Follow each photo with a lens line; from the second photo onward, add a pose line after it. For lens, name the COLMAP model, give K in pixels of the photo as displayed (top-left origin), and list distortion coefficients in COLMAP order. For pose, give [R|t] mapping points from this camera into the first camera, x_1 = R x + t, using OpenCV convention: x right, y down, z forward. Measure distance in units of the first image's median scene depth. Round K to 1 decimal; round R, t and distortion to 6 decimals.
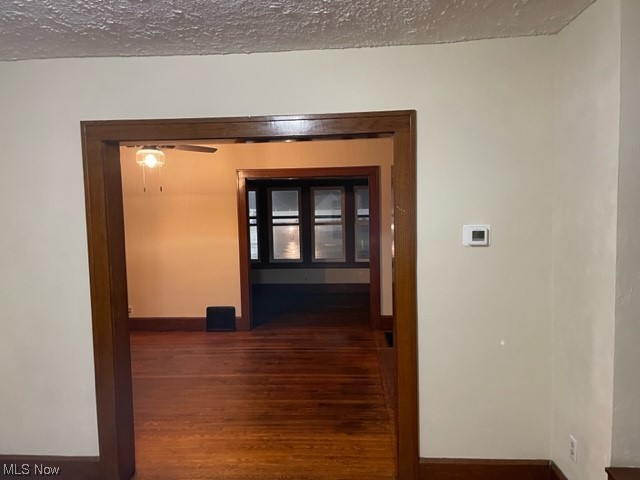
lens RADIAL K [[486.3, 0, 320.0], [0, 486.3, 240.0], [0, 0, 1]] dist [0.082345, -0.095183]
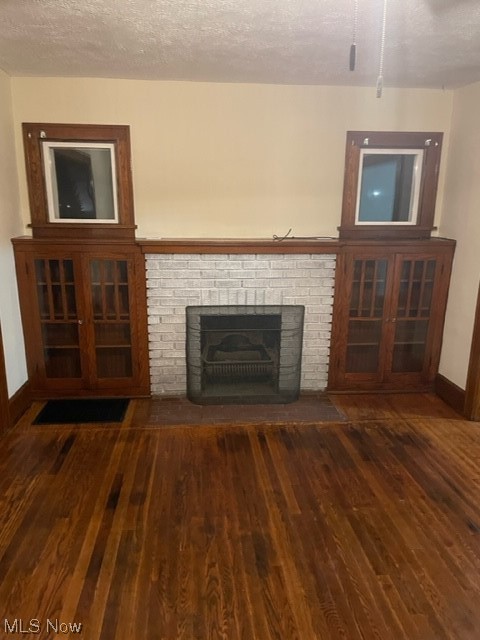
lens RADIAL K [[486.3, 0, 233.8], [0, 486.3, 320.3], [0, 0, 1]] dist [0.082345, -0.095183]
pose [[-0.151342, -0.203295, 0.967350, -0.644602], [0.064131, 0.974541, 0.214840, -0.056436], [-0.986399, 0.094551, -0.134451, 1.240028]]
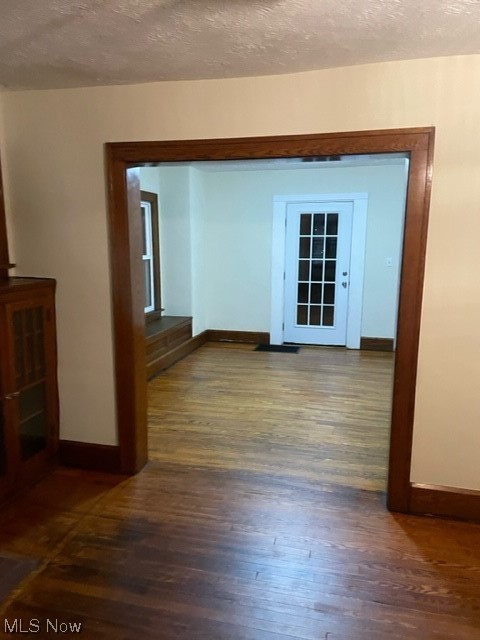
lens RADIAL K [[486.3, 0, 233.8], [0, 486.3, 320.3], [0, 0, 1]] dist [0.082345, -0.095183]
pose [[-0.981394, -0.012691, 0.191586, -0.193011], [0.032627, 0.972278, 0.231540, -0.082594], [-0.189213, 0.233483, -0.953774, 1.383949]]
